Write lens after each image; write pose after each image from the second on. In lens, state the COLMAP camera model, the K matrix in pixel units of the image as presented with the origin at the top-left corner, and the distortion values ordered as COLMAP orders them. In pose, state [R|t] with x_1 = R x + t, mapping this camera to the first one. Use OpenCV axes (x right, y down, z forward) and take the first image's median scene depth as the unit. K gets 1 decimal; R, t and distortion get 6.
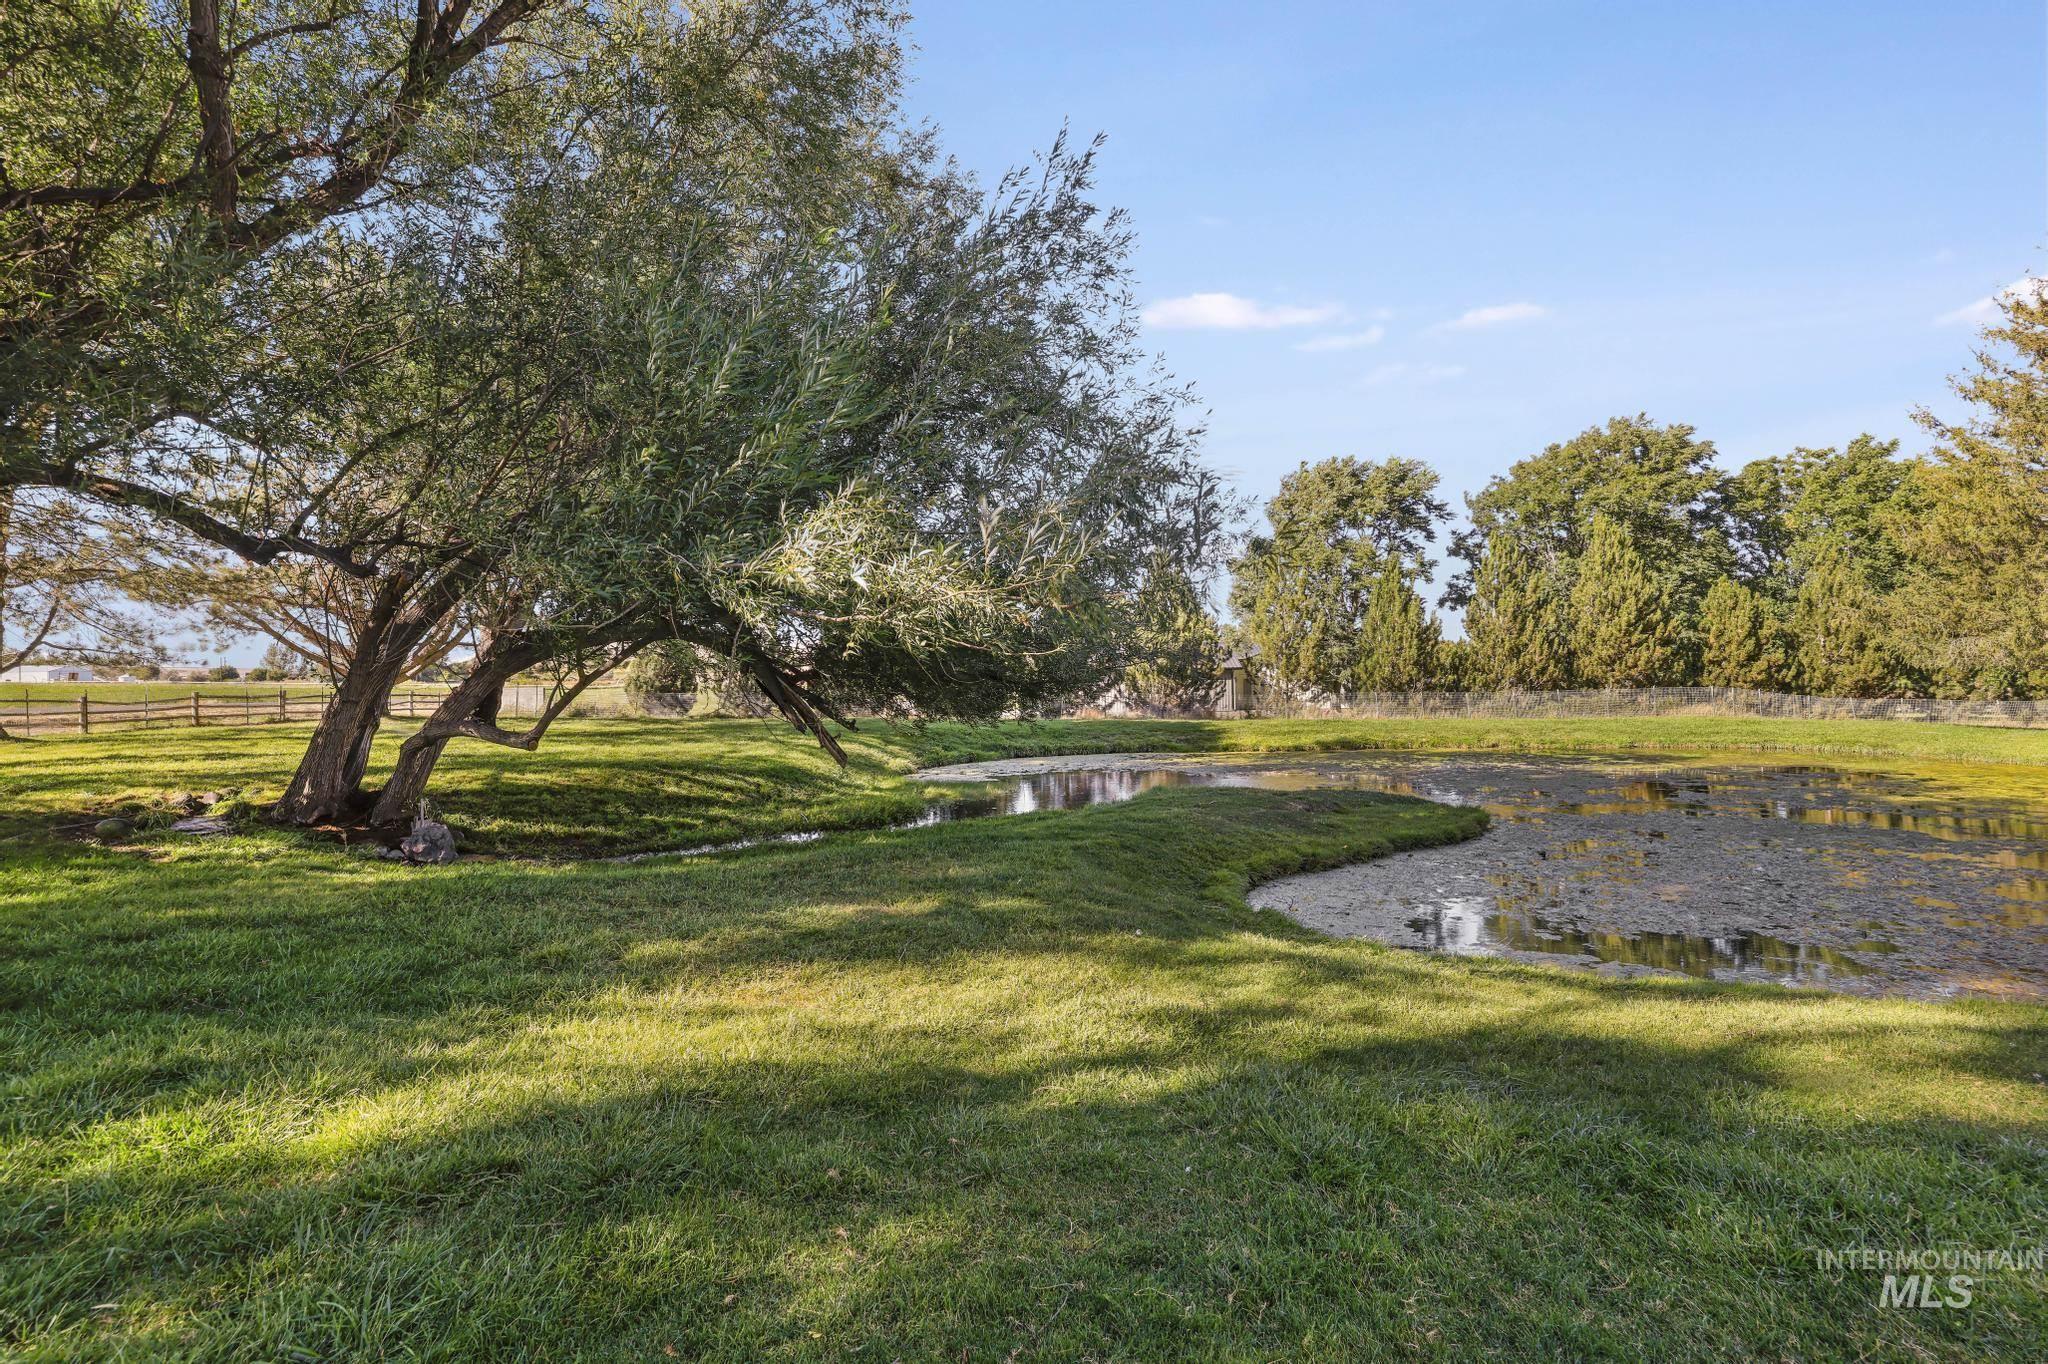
lens RADIAL K [[902.2, 0, 984.7], [0, 902.2, 656.5], [0, 0, 1]] dist [-0.050941, 0.017699]
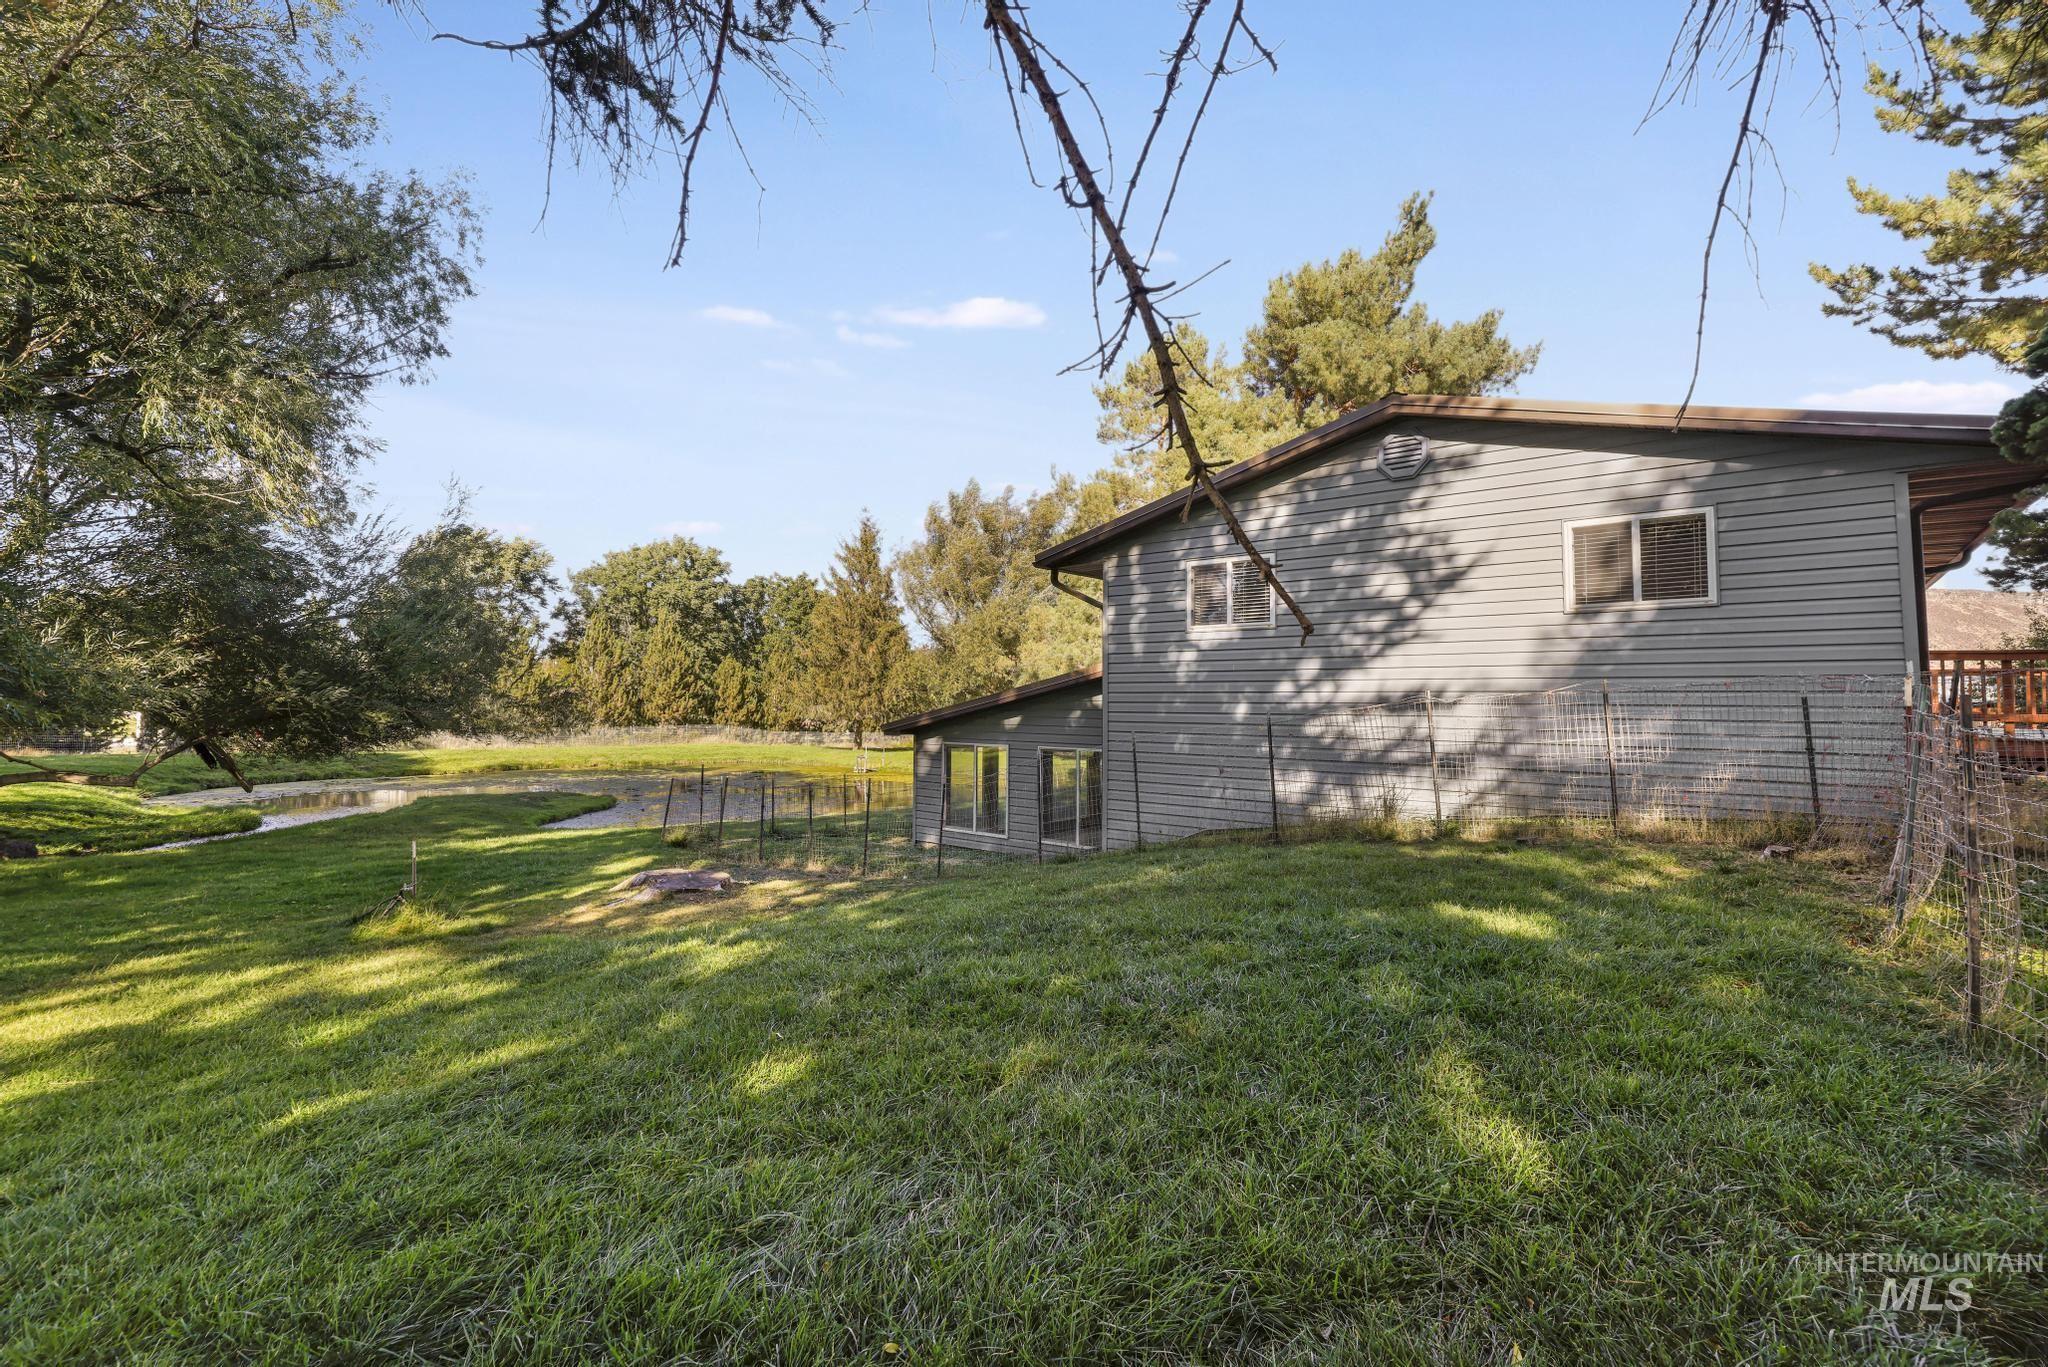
lens RADIAL K [[949.8, 0, 1023.4], [0, 949.8, 654.1], [0, 0, 1]] dist [-0.043943, 0.018809]
pose [[0.550046, 0.059465, 0.833015, -0.296355], [-0.043586, 0.998146, -0.042473, -0.041681], [-0.833996, -0.012945, 0.551618, -0.394625]]
